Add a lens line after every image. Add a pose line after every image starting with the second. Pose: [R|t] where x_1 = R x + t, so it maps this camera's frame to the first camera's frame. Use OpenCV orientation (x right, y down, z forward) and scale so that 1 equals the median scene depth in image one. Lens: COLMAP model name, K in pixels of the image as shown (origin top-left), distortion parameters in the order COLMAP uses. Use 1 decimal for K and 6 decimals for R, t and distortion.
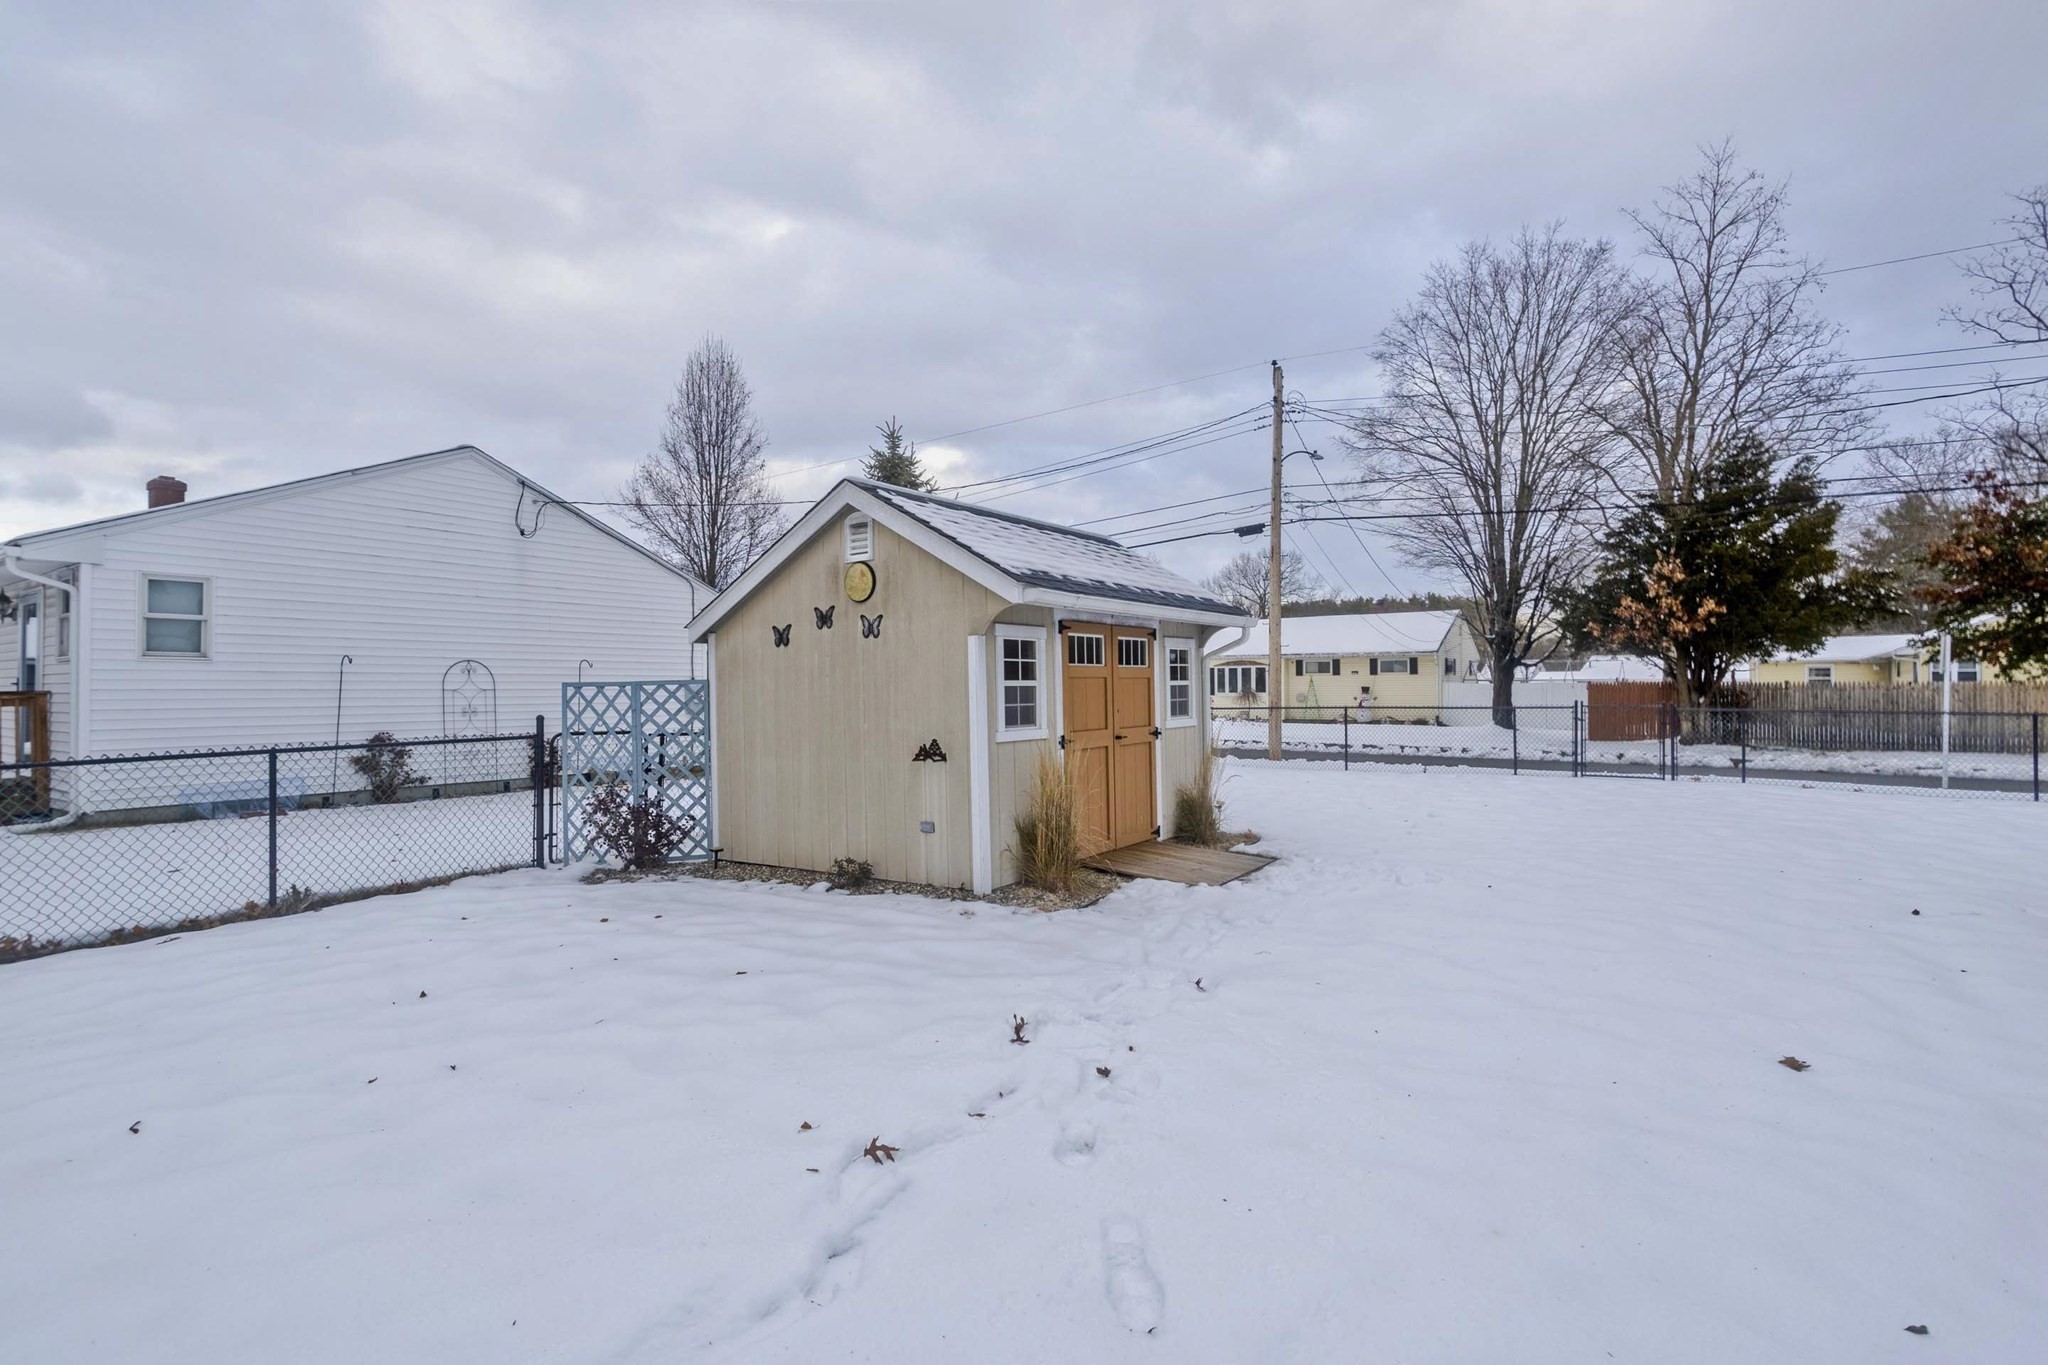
lens RADIAL K [[963.9, 0, 1069.1], [0, 963.9, 685.7], [0, 0, 1]] dist [-0.052512, 0.033003]
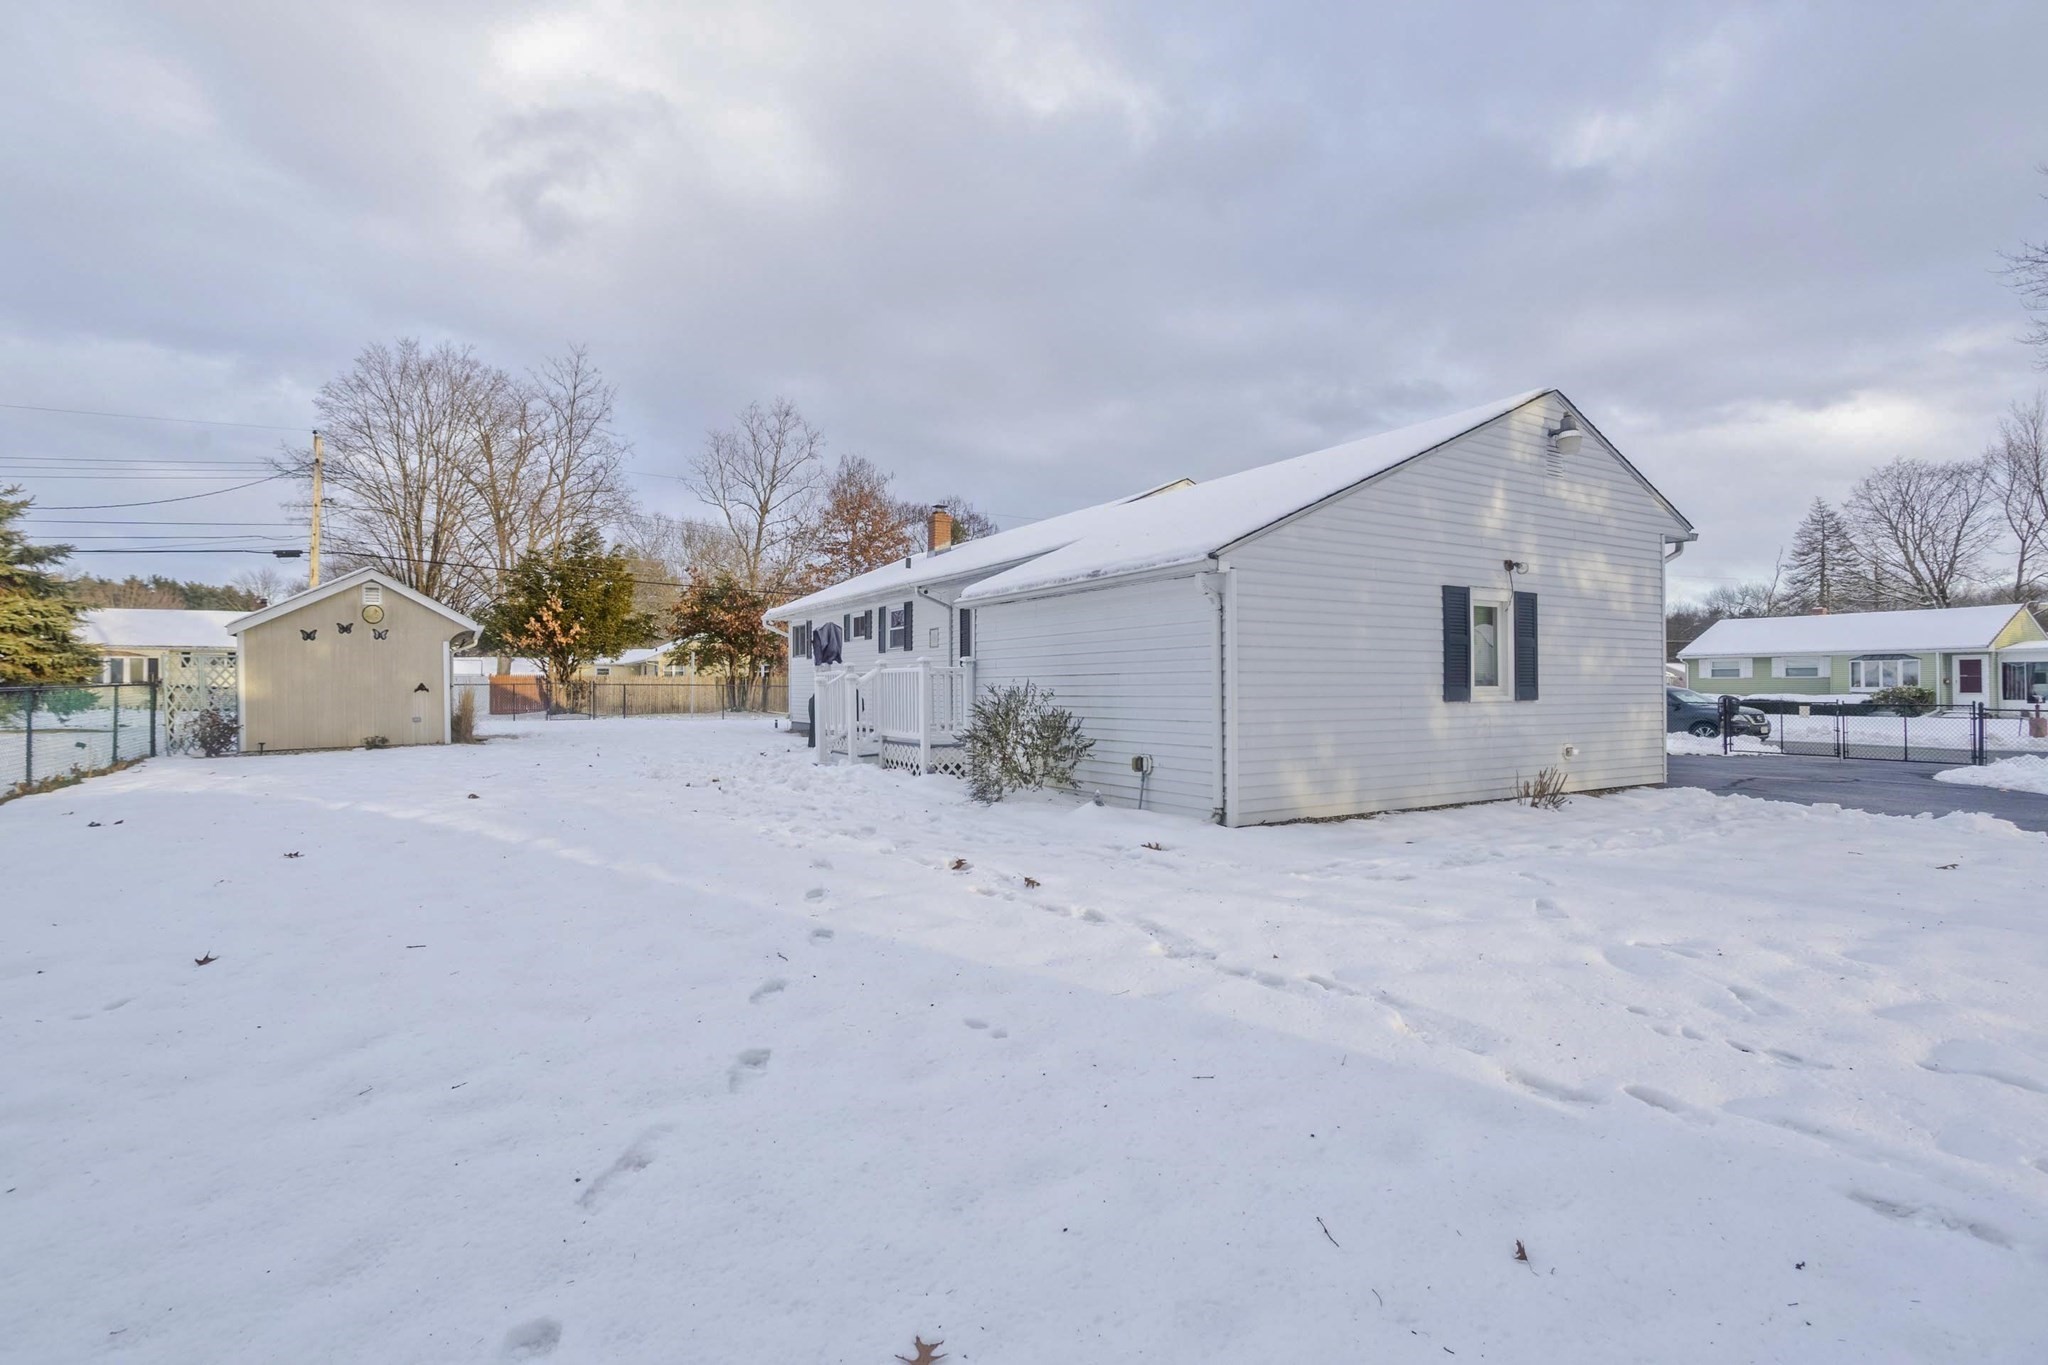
lens RADIAL K [[1036.2, 0, 985.5], [0, 1036.2, 651.4], [0, 0, 1]] dist [-0.063040, 0.043139]
pose [[0.470250, 0.034586, 0.881855, -0.585249], [-0.002209, 0.999275, -0.038013, 0.023977], [-0.882530, 0.015928, 0.469986, -0.496272]]
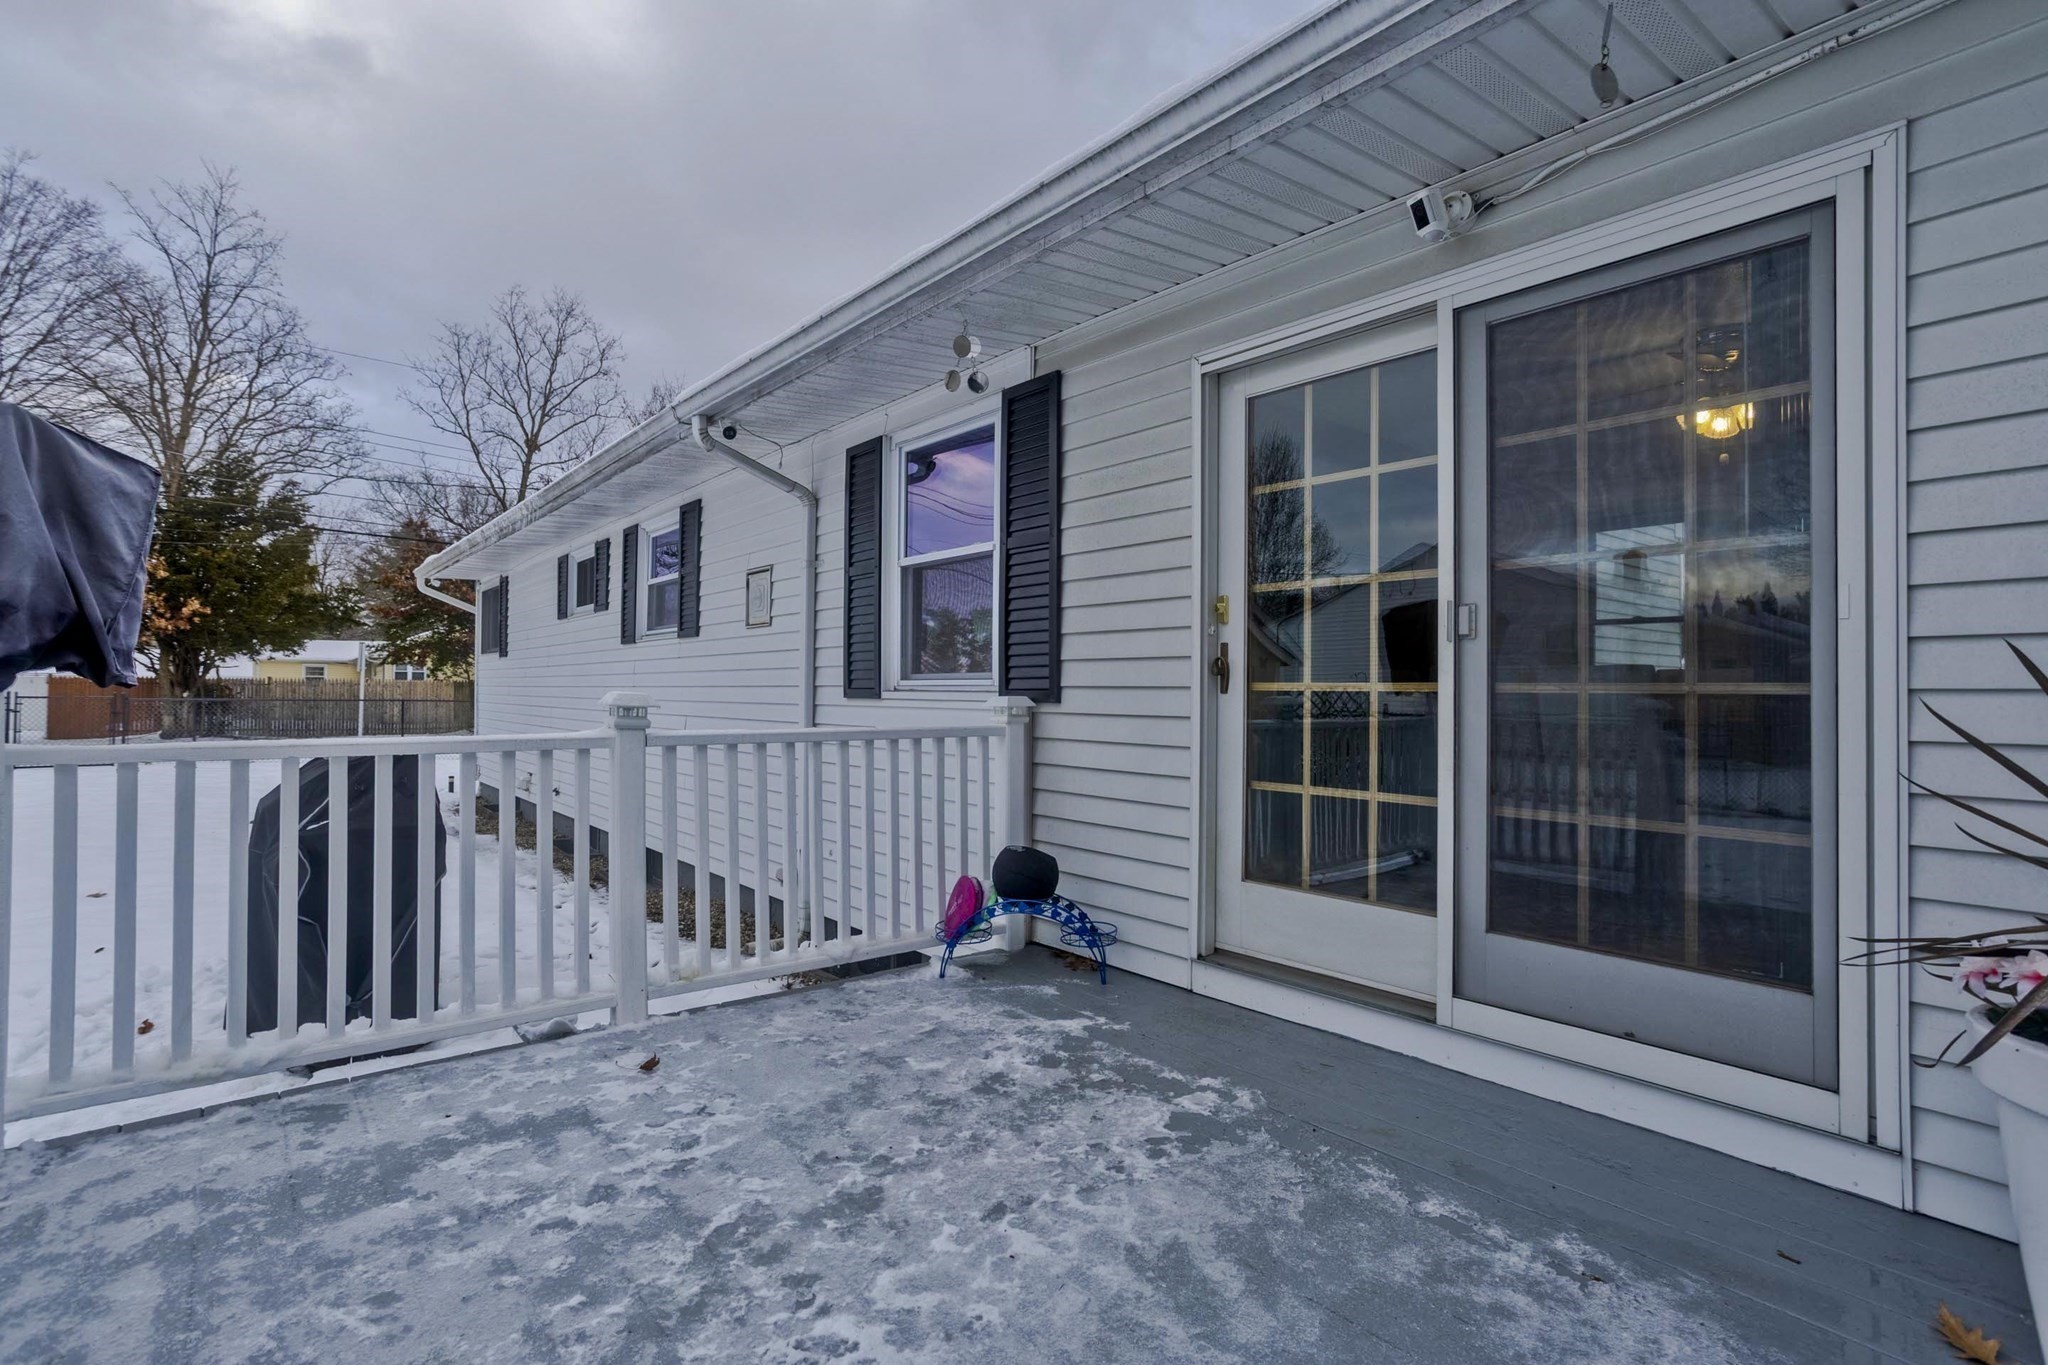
lens RADIAL K [[986.8, 0, 1029.4], [0, 986.8, 683.2], [0, 0, 1]] dist [-0.080220, 0.034444]
pose [[0.285275, 0.011331, 0.958379, -0.065012], [-0.008586, 0.999920, -0.009266, 0.004601], [-0.958407, -0.005585, 0.285350, -0.191529]]
